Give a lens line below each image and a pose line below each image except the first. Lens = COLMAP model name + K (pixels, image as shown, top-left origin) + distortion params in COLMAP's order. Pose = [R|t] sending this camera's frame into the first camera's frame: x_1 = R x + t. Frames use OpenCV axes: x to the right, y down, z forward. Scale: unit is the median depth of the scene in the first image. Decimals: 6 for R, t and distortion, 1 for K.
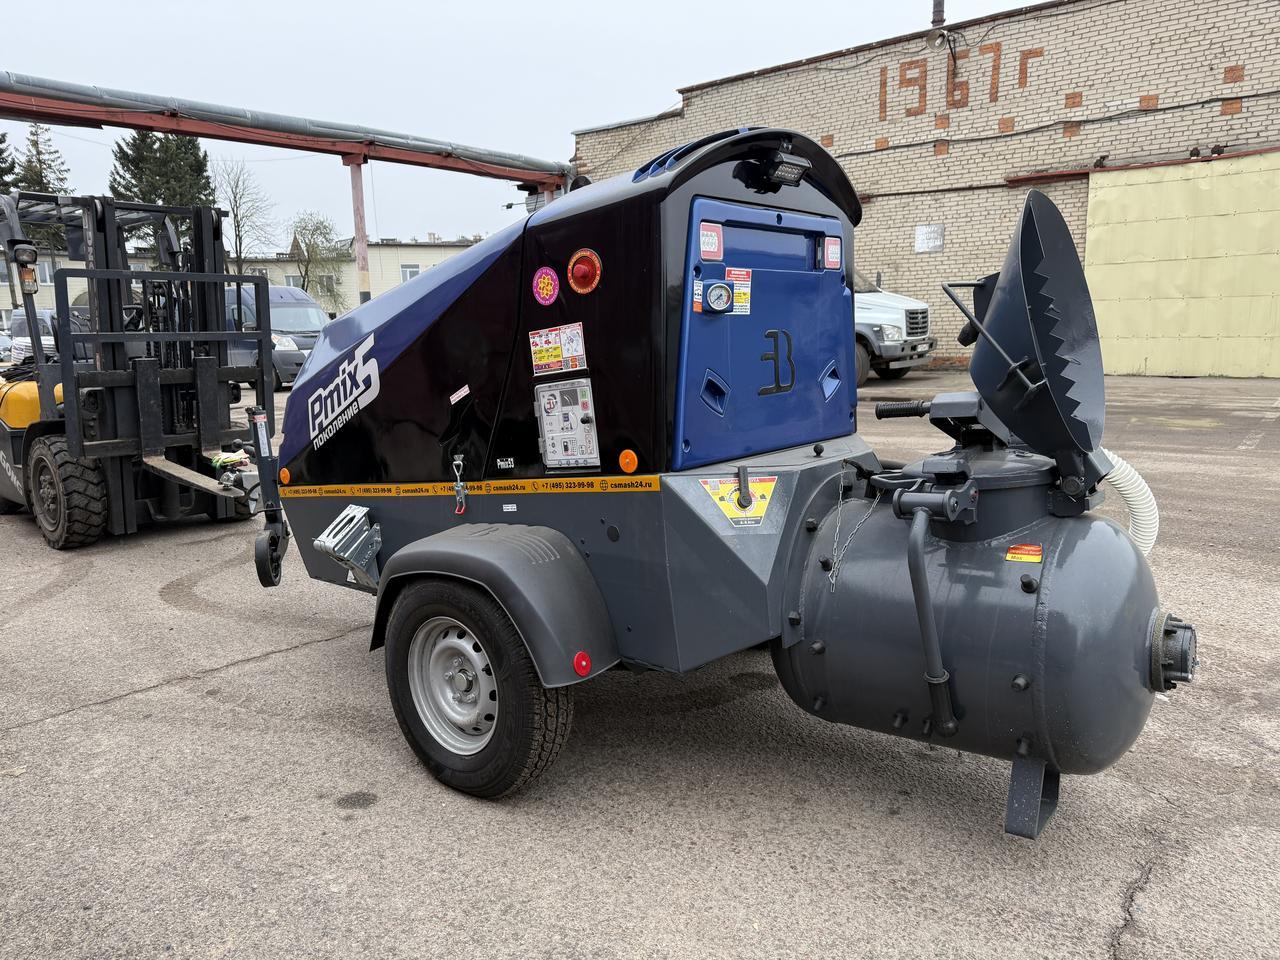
lens RADIAL K [[899.9, 0, 642.6], [0, 899.9, 476.2], [0, 0, 1]] dist [0.033508, -0.039639]
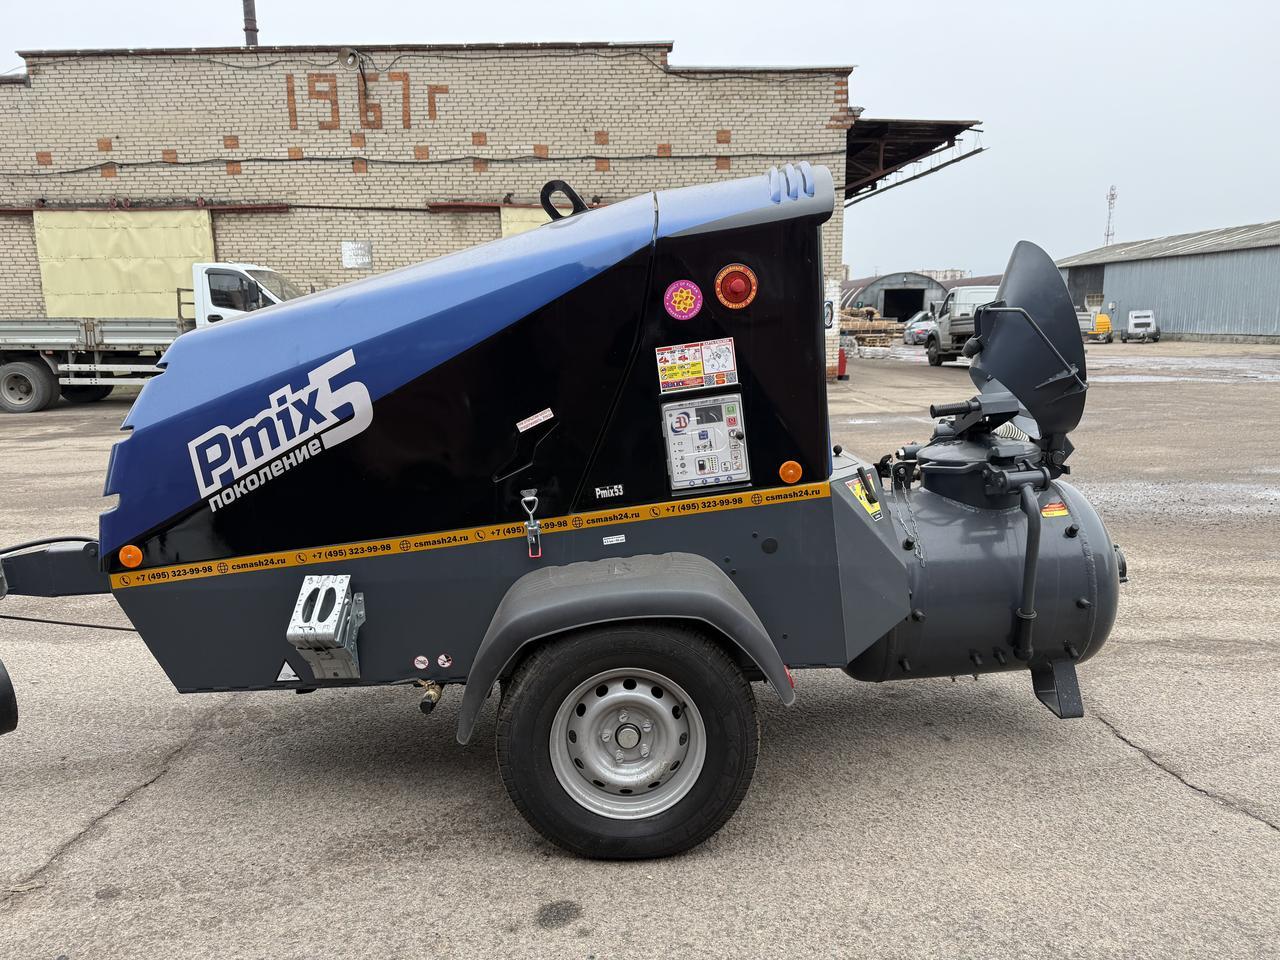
lens RADIAL K [[899.9, 0, 642.6], [0, 899.9, 476.2], [0, 0, 1]] dist [0.033508, -0.039639]
pose [[0.758065, -0.094181, 0.645343, -0.586686], [0.105438, 0.994199, 0.021238, -0.037551], [-0.643600, 0.051944, 0.763598, 0.233017]]
